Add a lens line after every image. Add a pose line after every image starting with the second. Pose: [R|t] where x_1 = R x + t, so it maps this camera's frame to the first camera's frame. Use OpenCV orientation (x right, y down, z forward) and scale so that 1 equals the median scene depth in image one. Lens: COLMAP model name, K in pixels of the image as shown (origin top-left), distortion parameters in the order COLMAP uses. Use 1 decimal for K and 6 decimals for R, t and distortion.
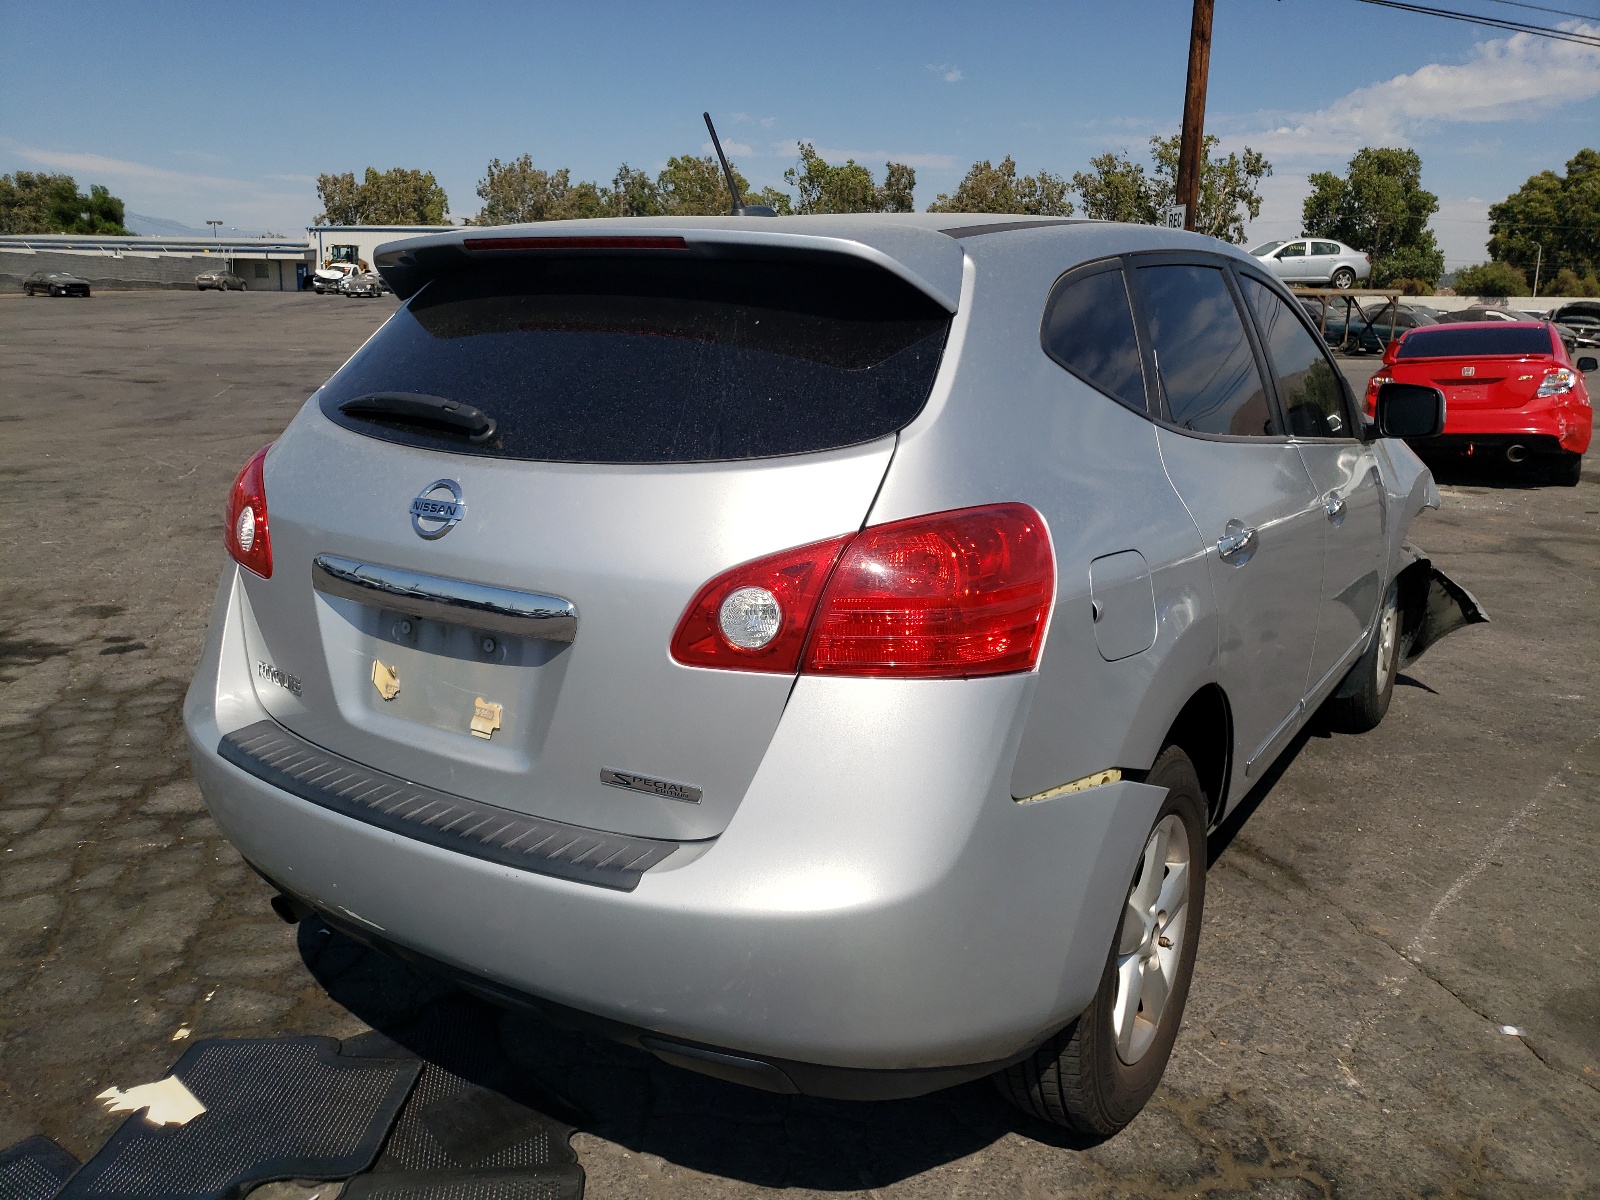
lens RADIAL K [[1210.7, 0, 795.0], [0, 1210.7, 594.3], [0, 0, 1]] dist [0.004473, 0.004439]
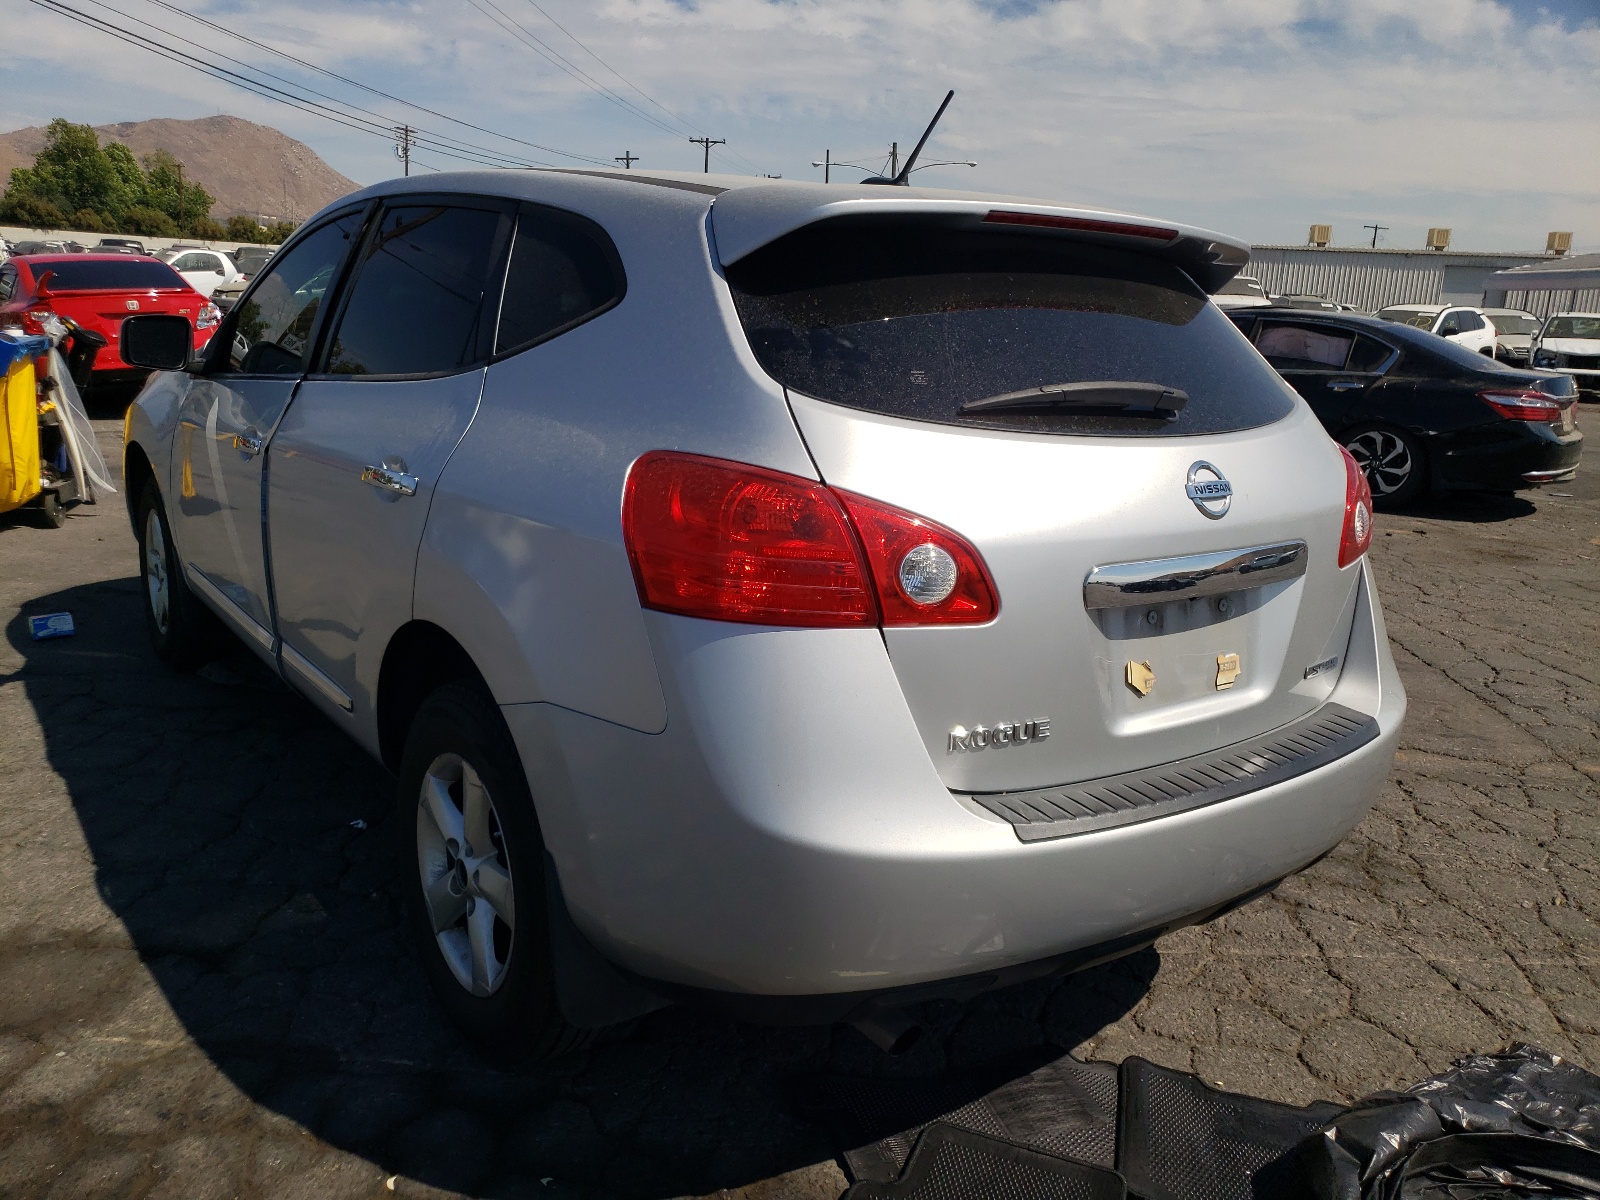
lens RADIAL K [[1210.7, 0, 794.5], [0, 1210.7, 604.8], [0, 0, 1]] dist [0.004473, 0.004439]
pose [[0.387235, -0.229932, 0.892850, -1.067535], [0.169899, 0.969615, 0.176015, -0.167296], [-0.906192, 0.083535, 0.414534, 0.686842]]
